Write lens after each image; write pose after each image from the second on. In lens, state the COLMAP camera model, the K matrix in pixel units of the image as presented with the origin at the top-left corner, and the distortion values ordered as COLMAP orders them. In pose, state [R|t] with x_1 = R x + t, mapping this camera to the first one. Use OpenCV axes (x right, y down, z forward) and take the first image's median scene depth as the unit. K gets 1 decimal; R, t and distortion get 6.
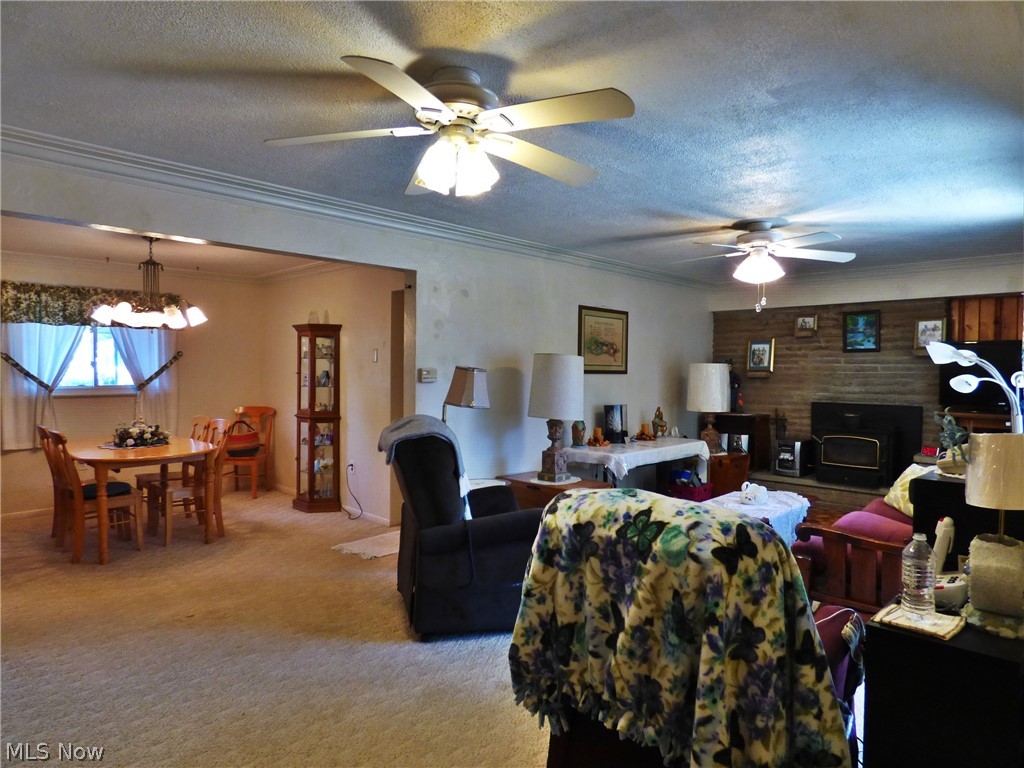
lens RADIAL K [[619.6, 0, 512.0], [0, 619.6, 384.0], [0, 0, 1]] dist [-0.003459, -0.000428]
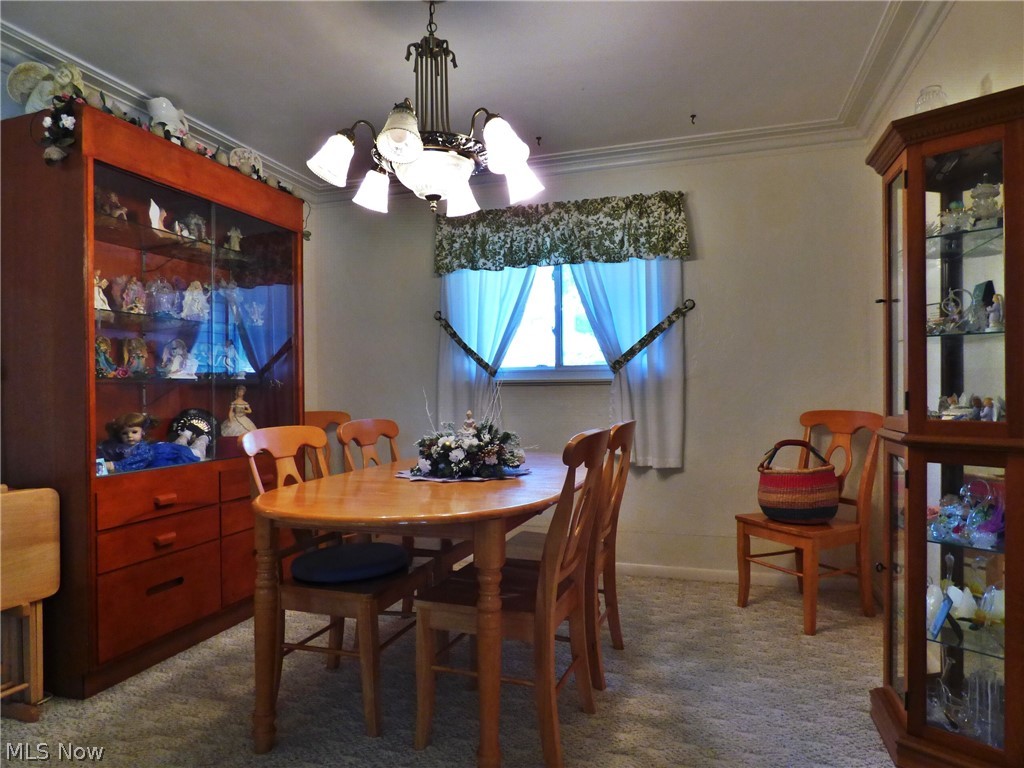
lens RADIAL K [[619.6, 0, 512.0], [0, 619.6, 384.0], [0, 0, 1]] dist [-0.003459, -0.000428]
pose [[0.441466, -0.016078, -0.897134, -0.154625], [-0.012384, 0.999635, -0.024009, 0.037811], [0.897192, 0.021709, 0.441106, 0.730176]]
